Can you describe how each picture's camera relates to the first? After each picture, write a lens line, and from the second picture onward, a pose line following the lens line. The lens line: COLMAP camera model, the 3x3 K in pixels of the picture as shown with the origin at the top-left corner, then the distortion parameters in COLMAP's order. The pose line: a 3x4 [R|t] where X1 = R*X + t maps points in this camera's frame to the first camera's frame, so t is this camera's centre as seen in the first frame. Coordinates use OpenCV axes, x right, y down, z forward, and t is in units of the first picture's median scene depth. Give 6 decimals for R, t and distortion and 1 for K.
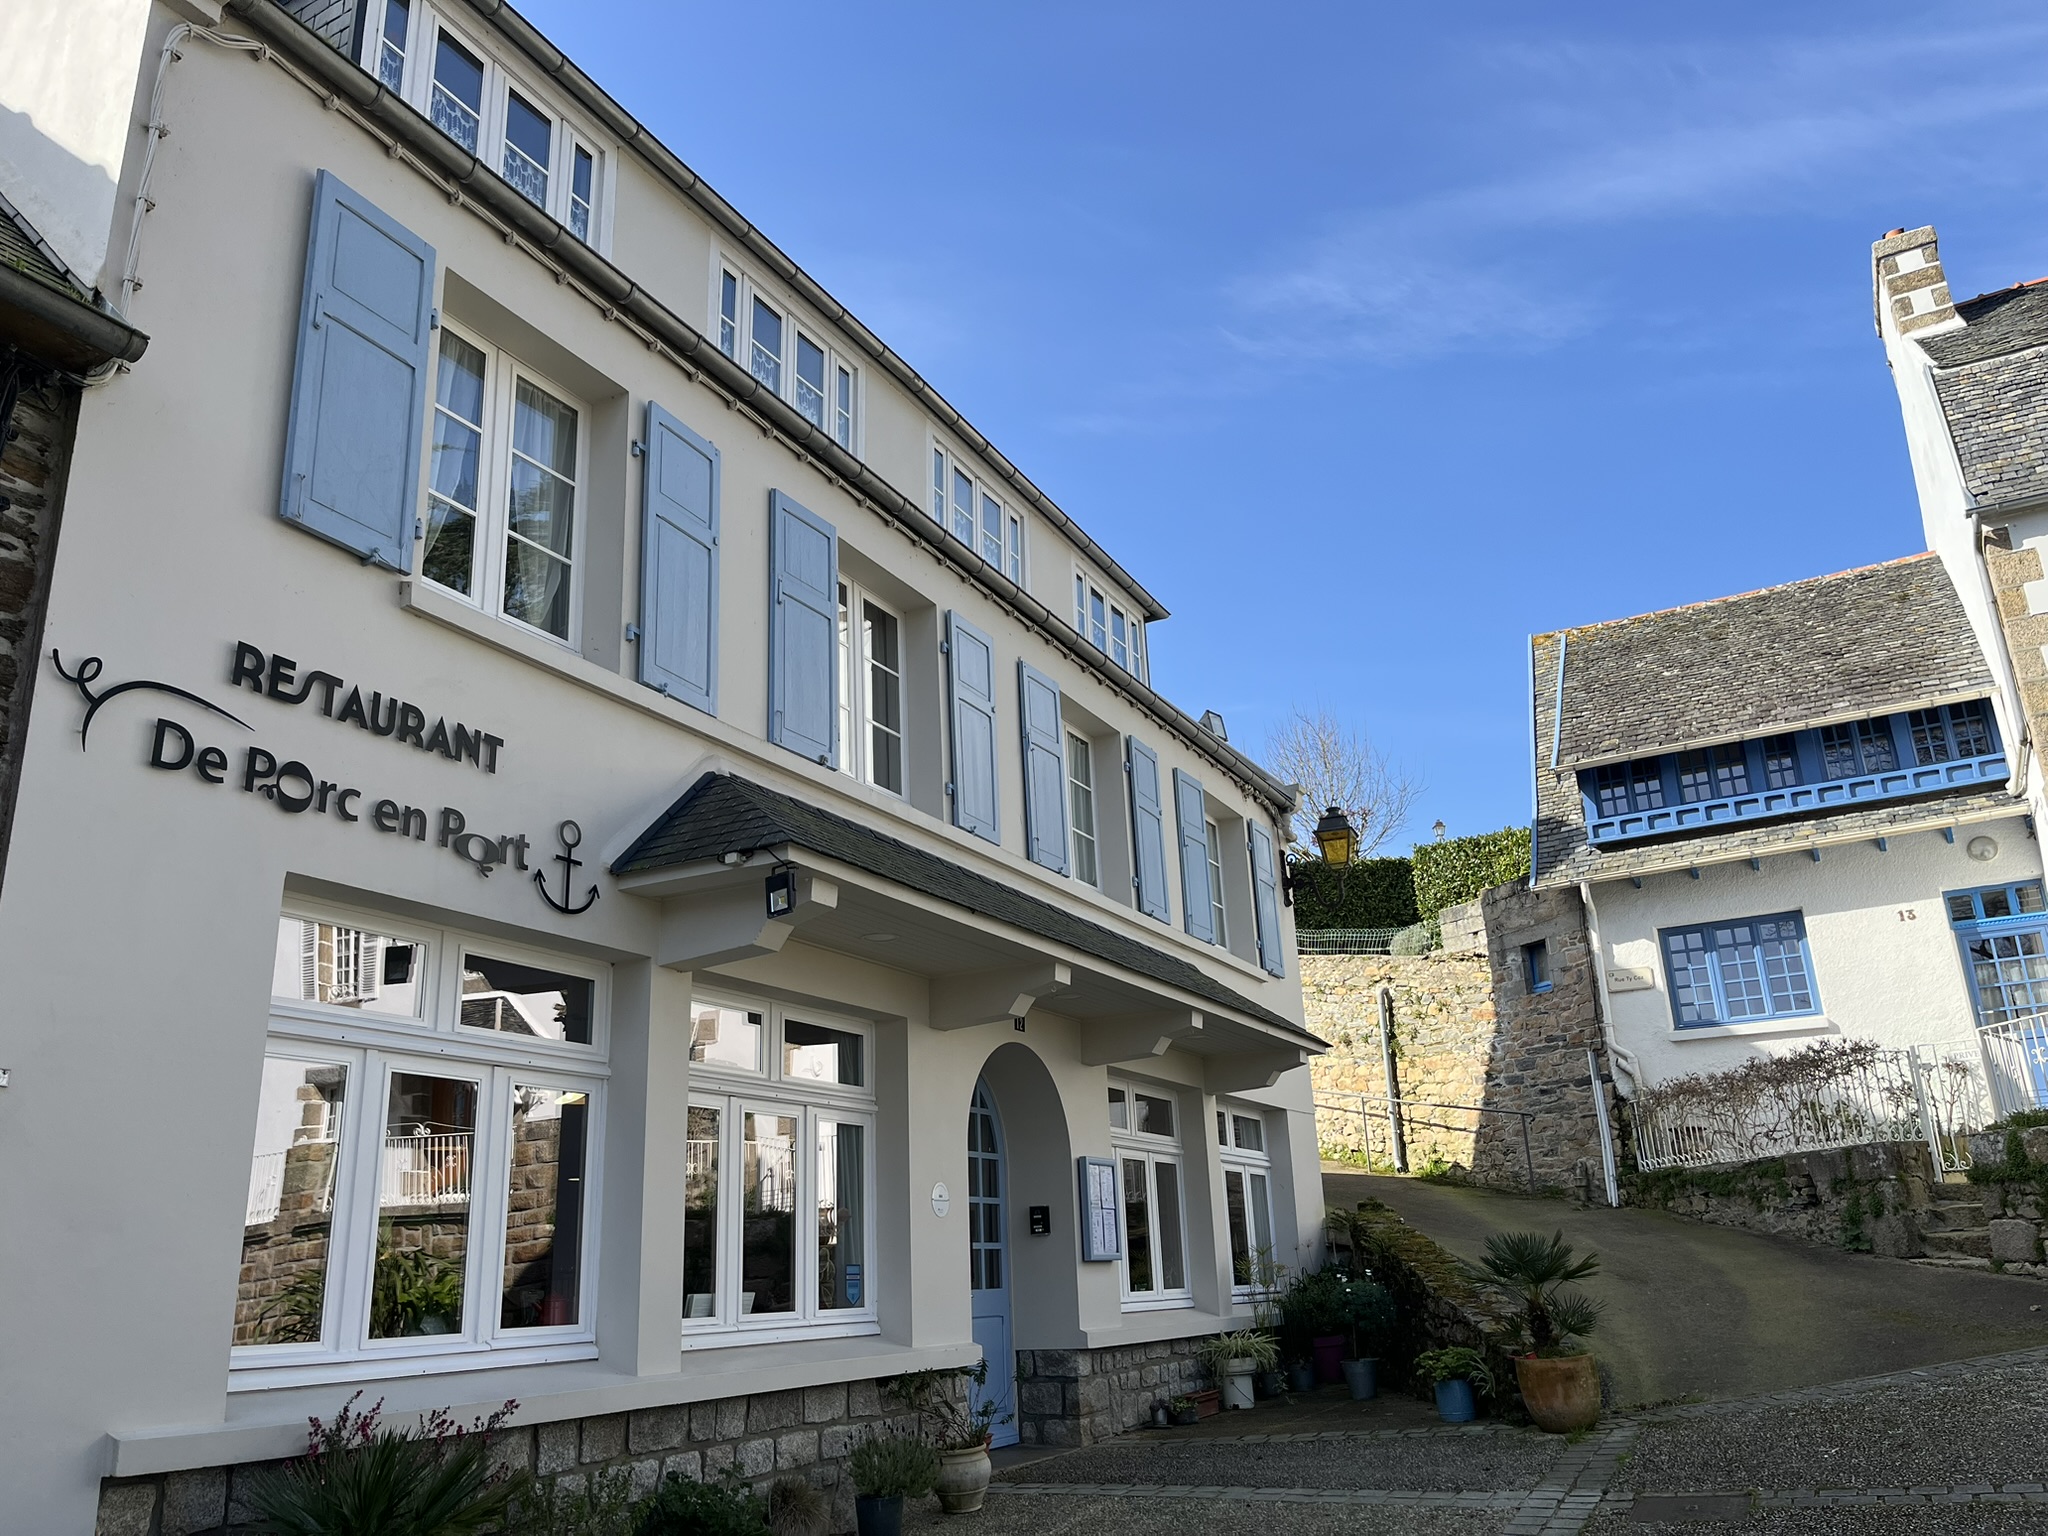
lens RADIAL K [[1561.9, 0, 1021.5], [0, 1561.9, 770.2], [0, 0, 1]] dist [0.011123, 0.003453]
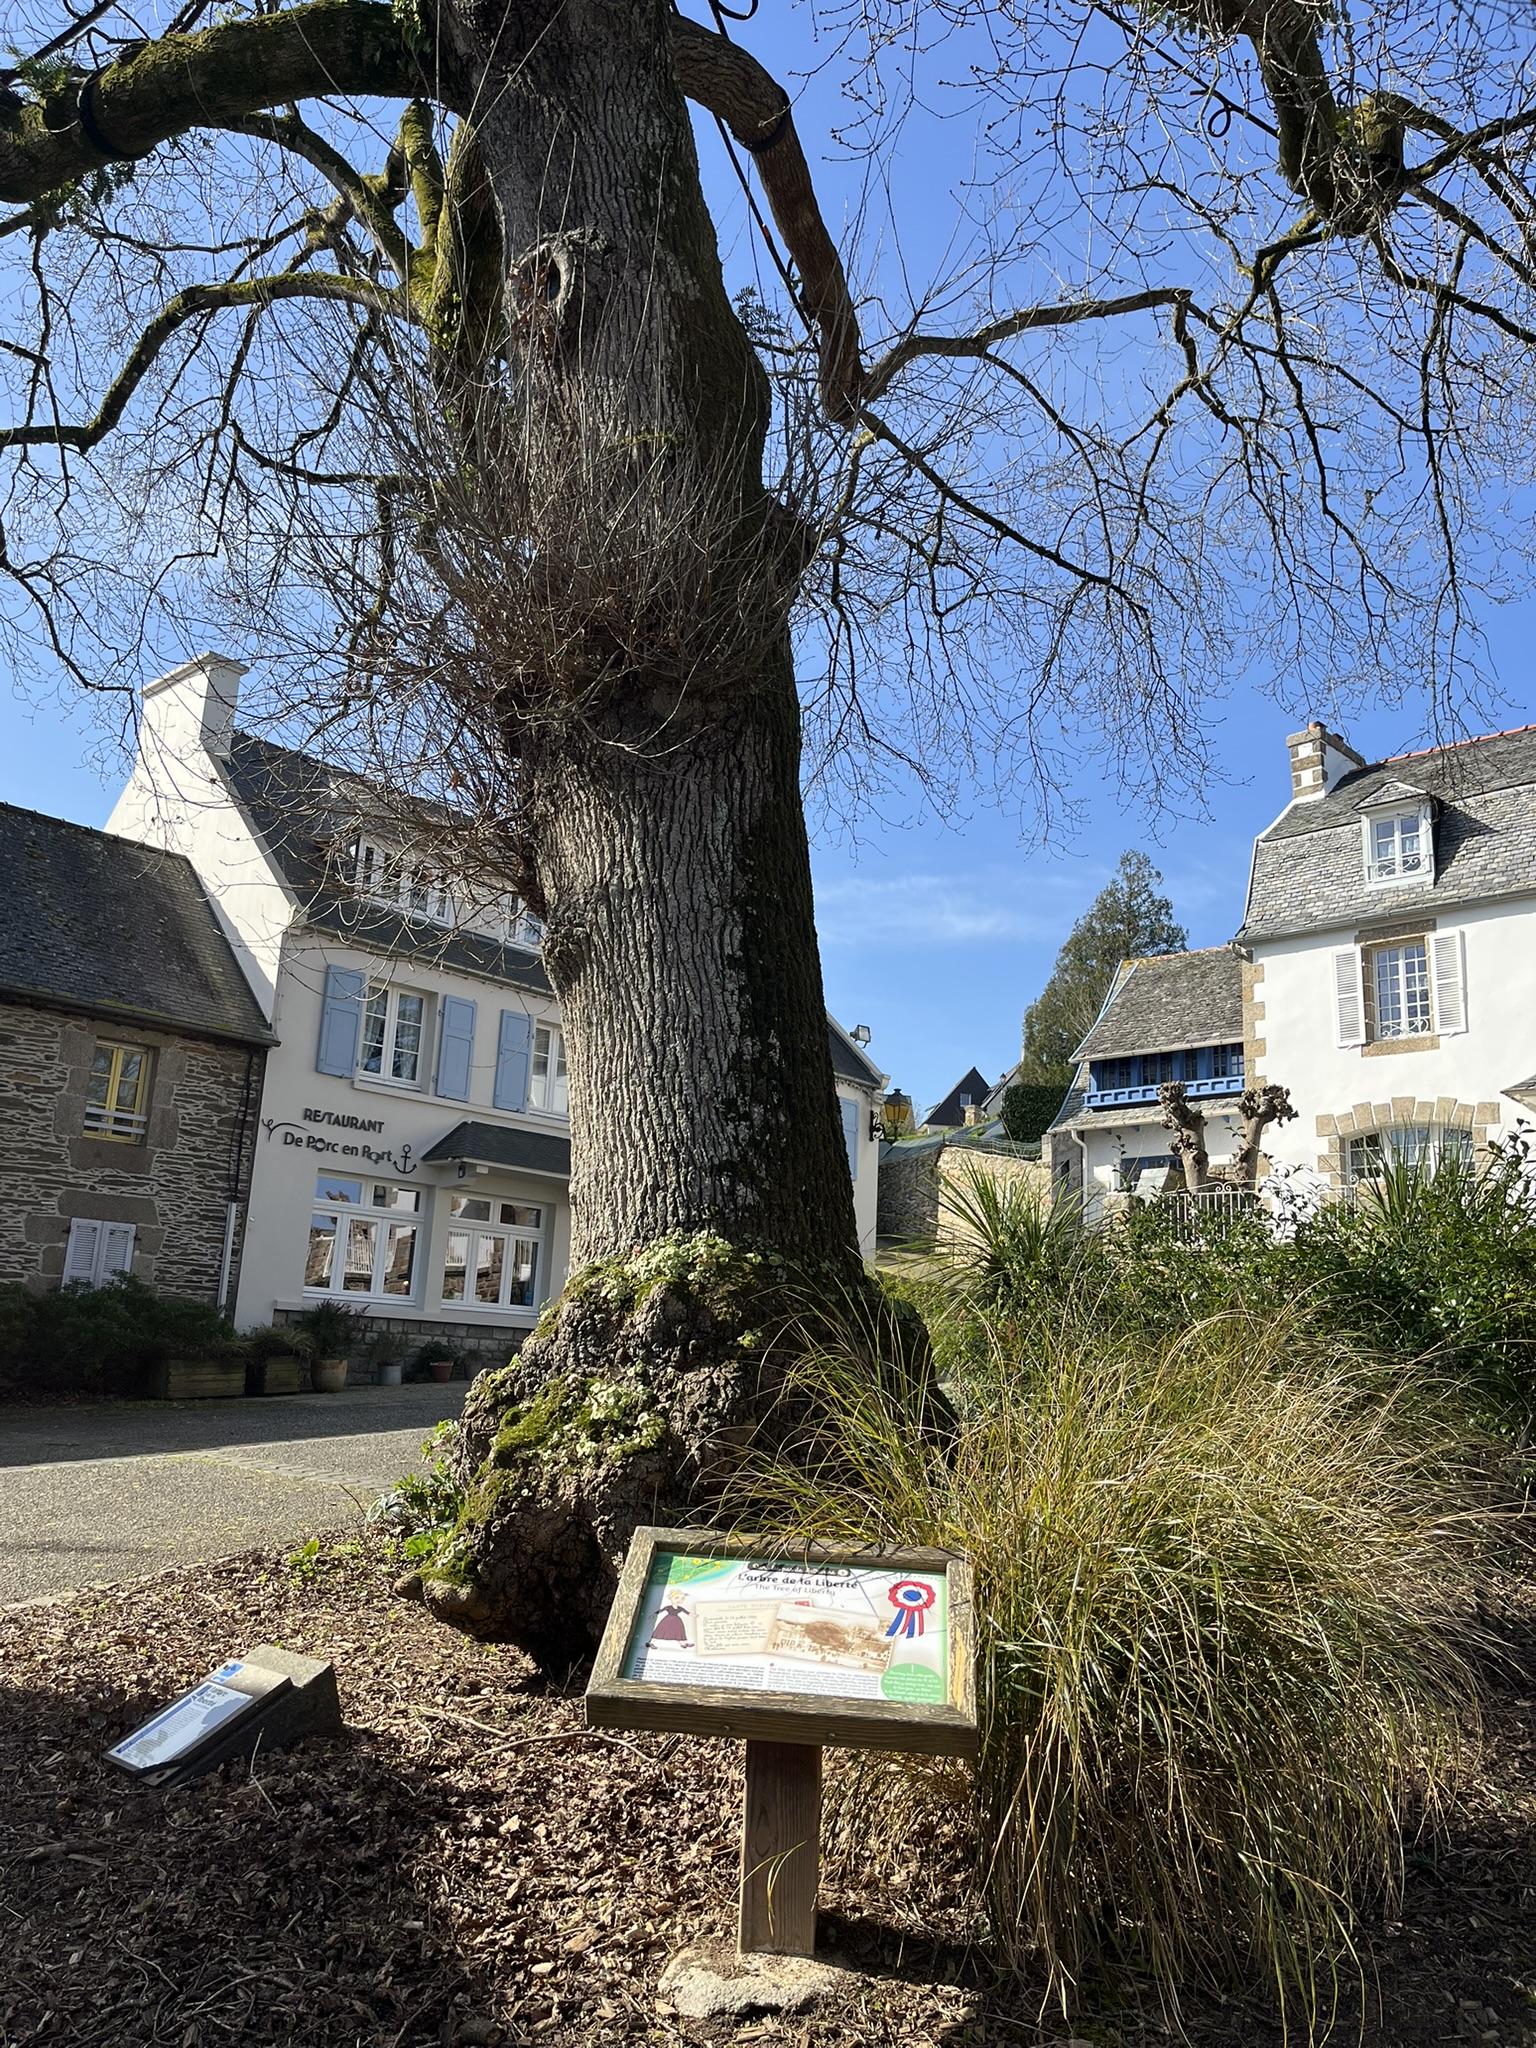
lens RADIAL K [[1561.9, 0, 770.8], [0, 1561.9, 1022.6], [0, 0, 1]] dist [0.011123, 0.003453]
pose [[0.962828, 0.024486, -0.269002, 1.383953], [-0.002147, 0.996545, 0.083025, -0.520196], [0.270105, -0.079361, 0.959555, -2.006746]]
